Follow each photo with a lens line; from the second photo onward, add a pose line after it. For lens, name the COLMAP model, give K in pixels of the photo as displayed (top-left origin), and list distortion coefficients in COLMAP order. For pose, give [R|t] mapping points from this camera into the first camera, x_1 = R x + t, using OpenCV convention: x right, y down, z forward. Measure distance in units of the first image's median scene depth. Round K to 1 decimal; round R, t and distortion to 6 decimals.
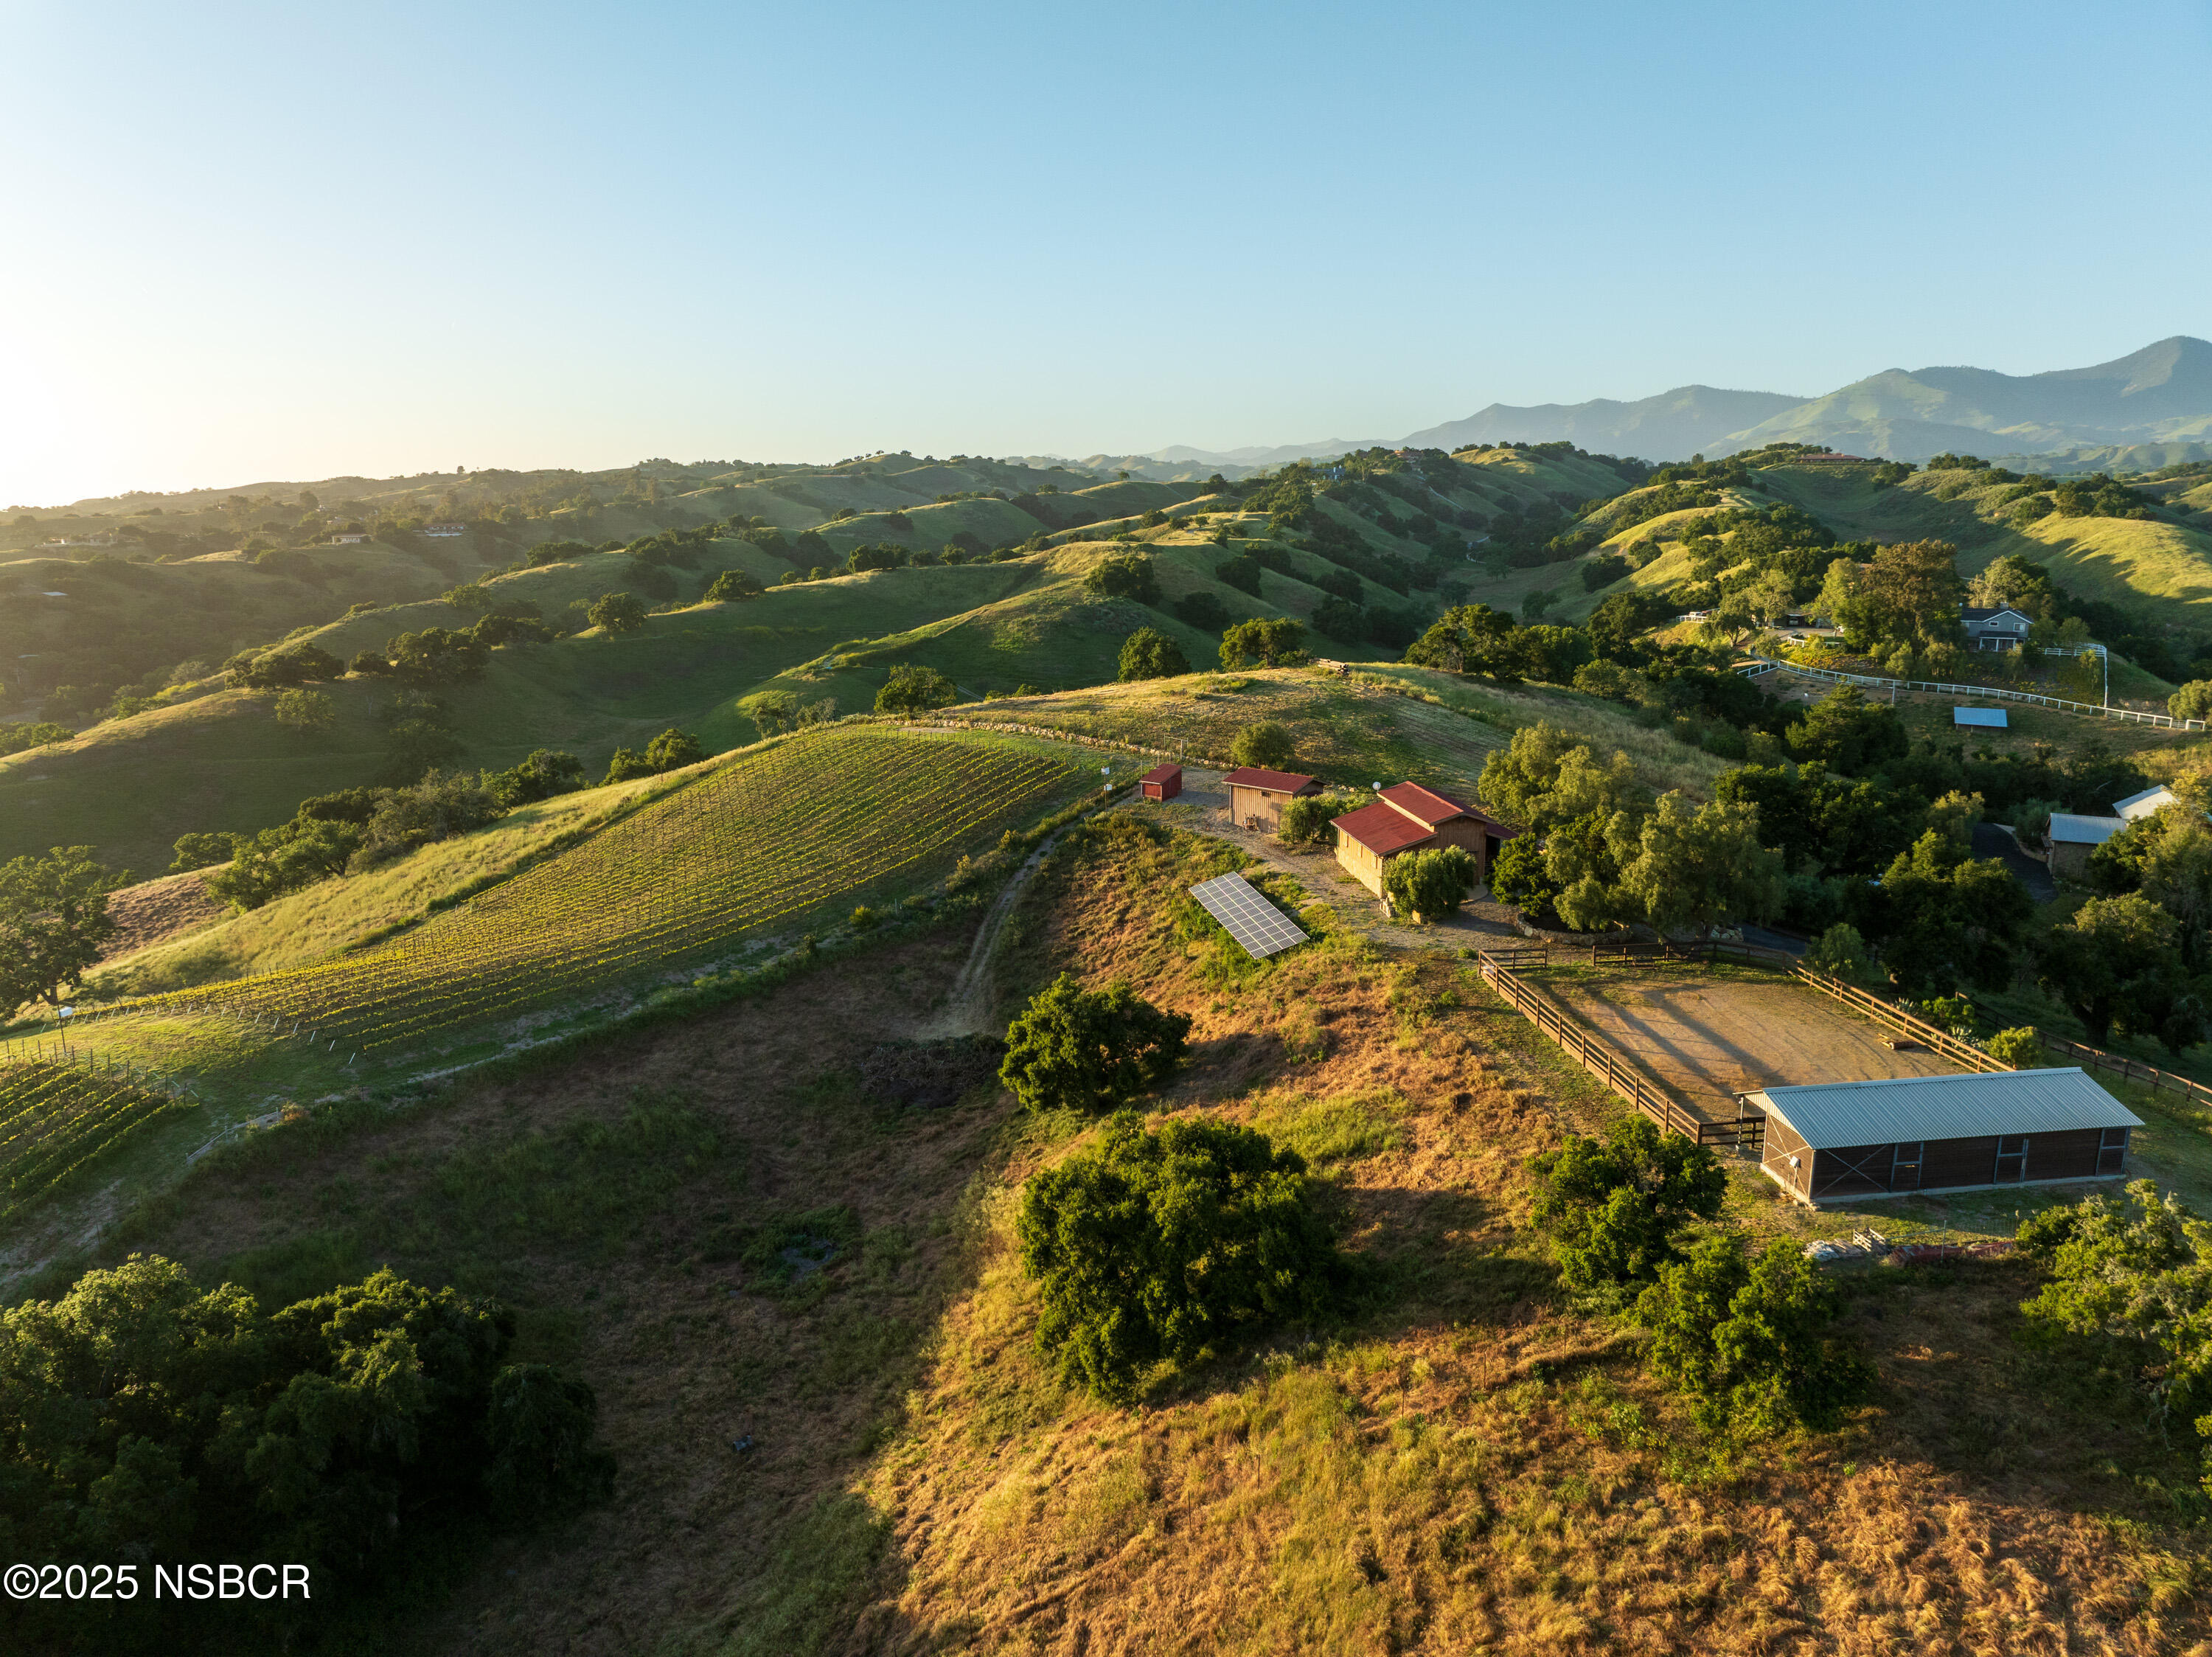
lens RADIAL K [[1605.4, 0, 1107.4], [0, 1605.4, 828.3], [0, 0, 1]] dist [0.003857, 0.002973]
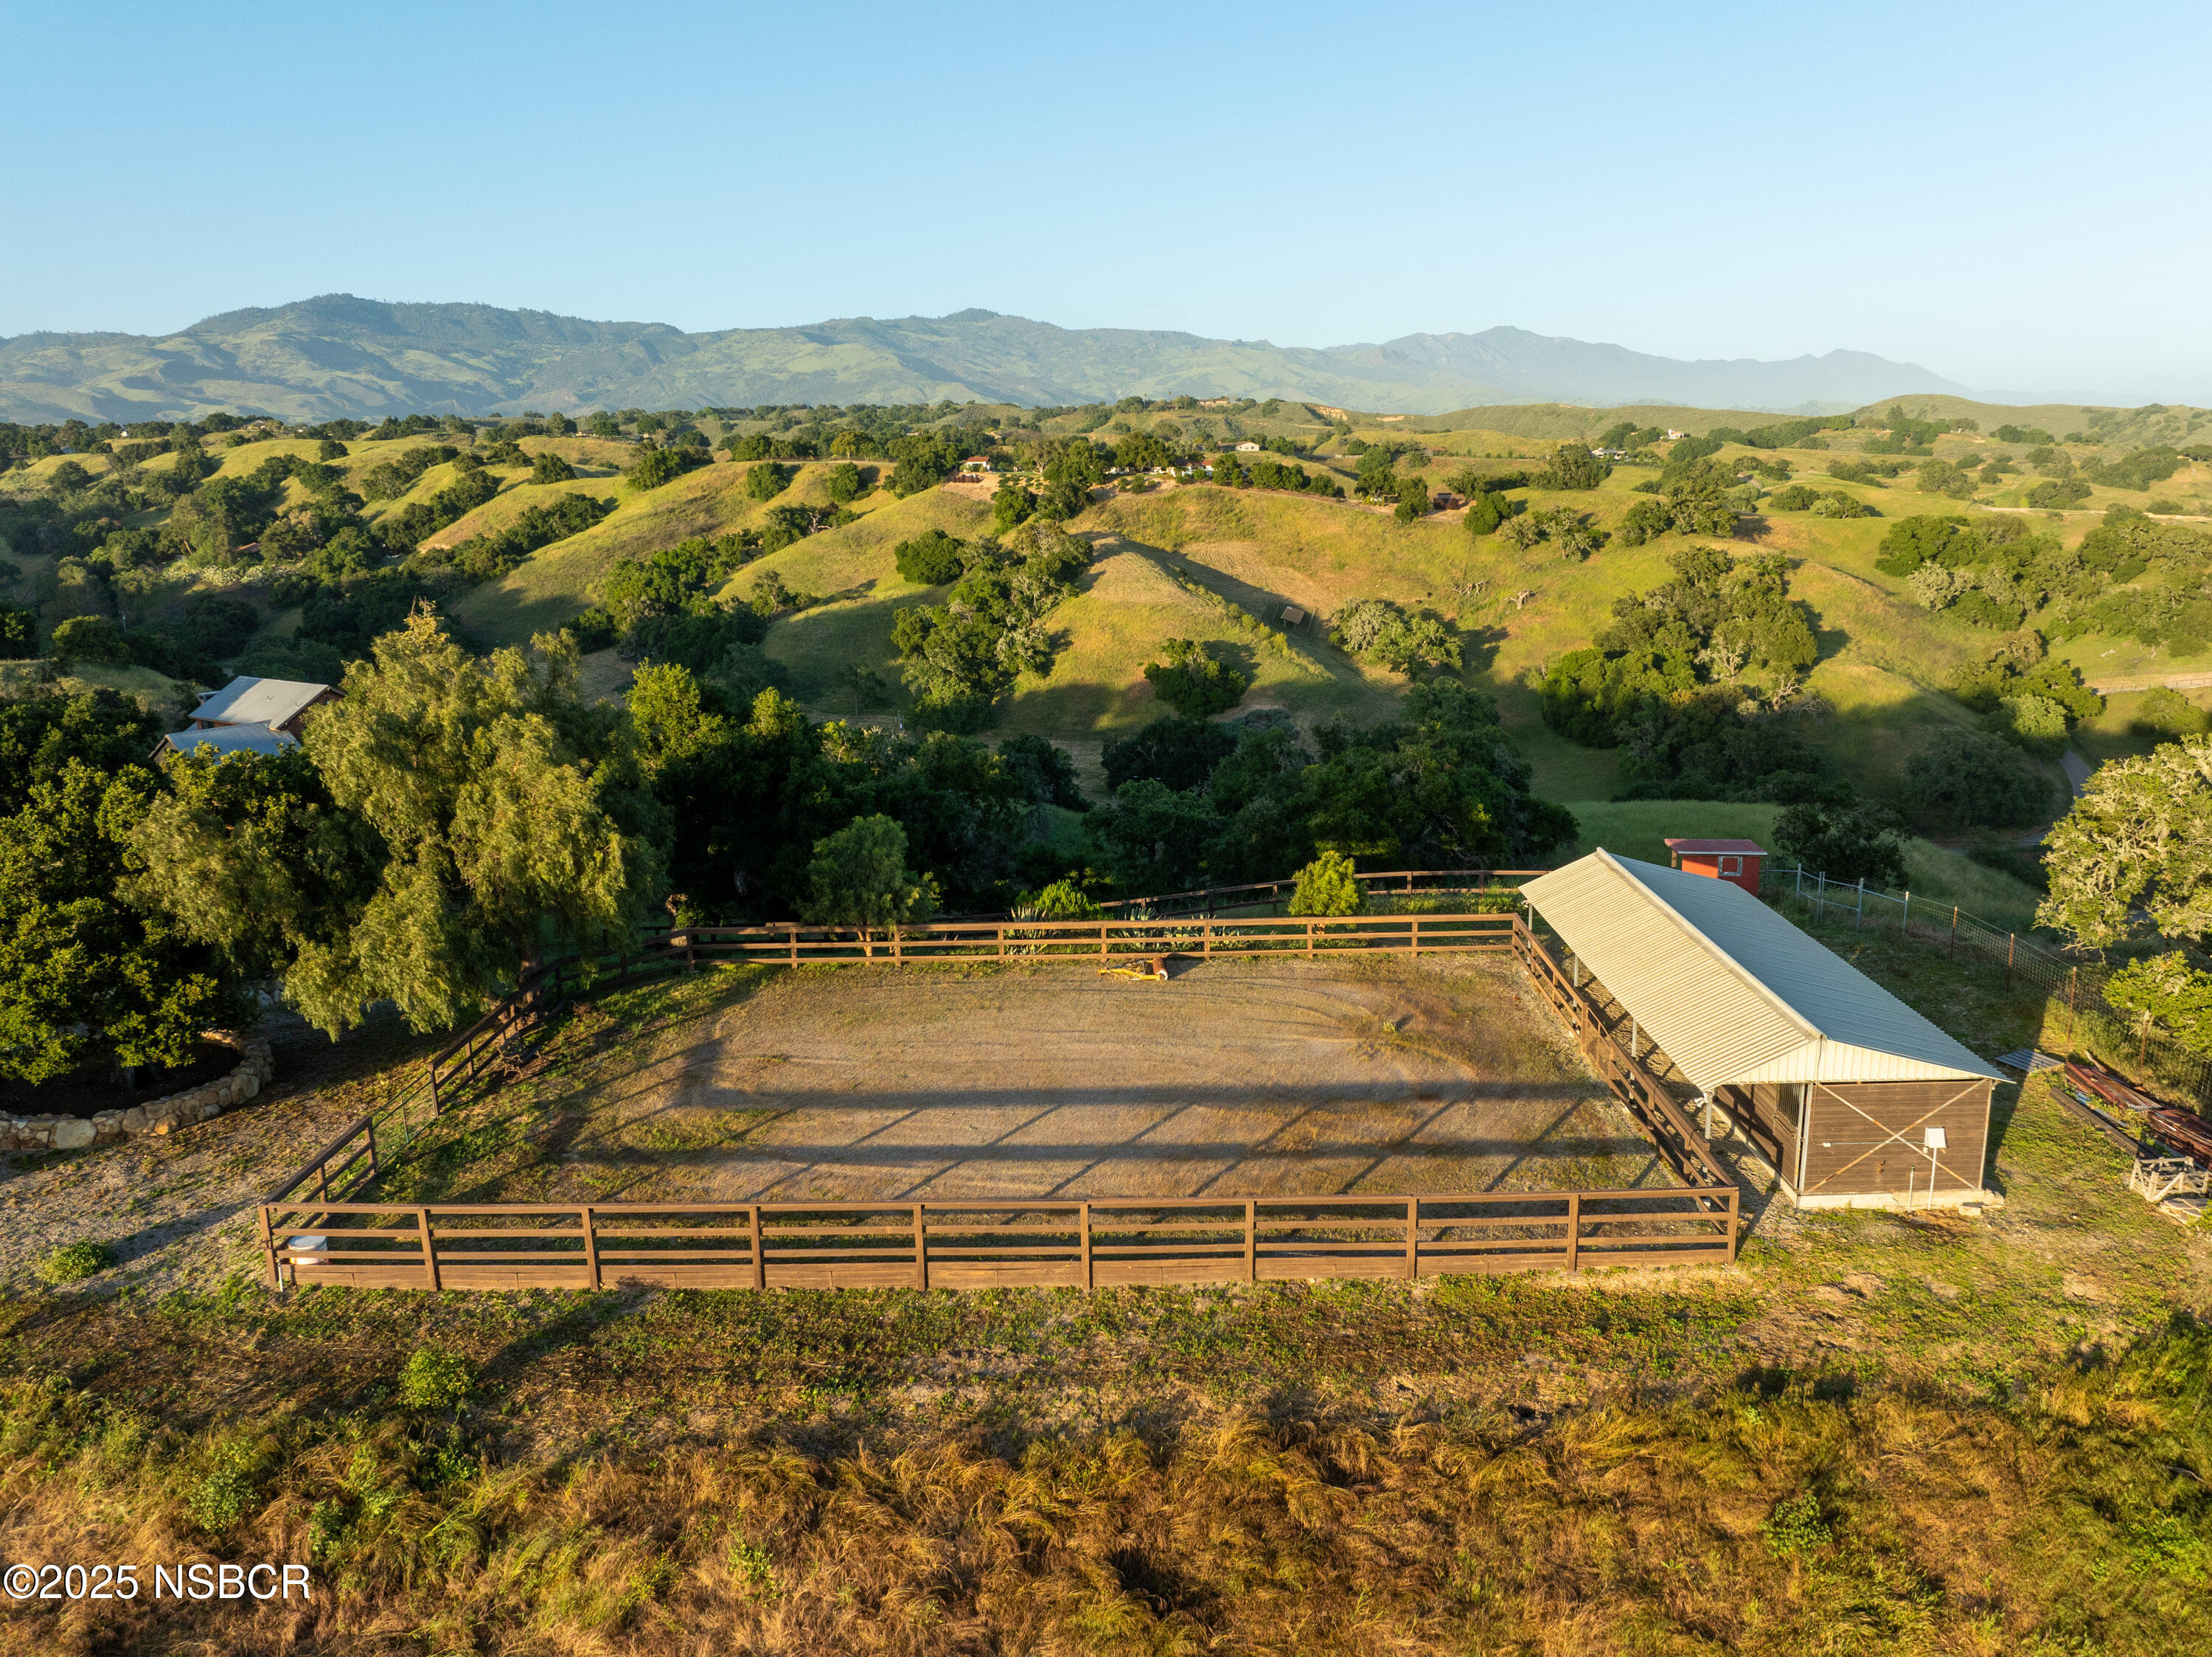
lens RADIAL K [[1605.4, 0, 1102.7], [0, 1605.4, 834.1], [0, 0, 1]] dist [0.003857, 0.002973]
pose [[0.099321, -0.215342, 0.971475, -0.032321], [0.205560, 0.959683, 0.191712, -0.018036], [-0.973591, 0.180655, 0.139583, 0.840428]]
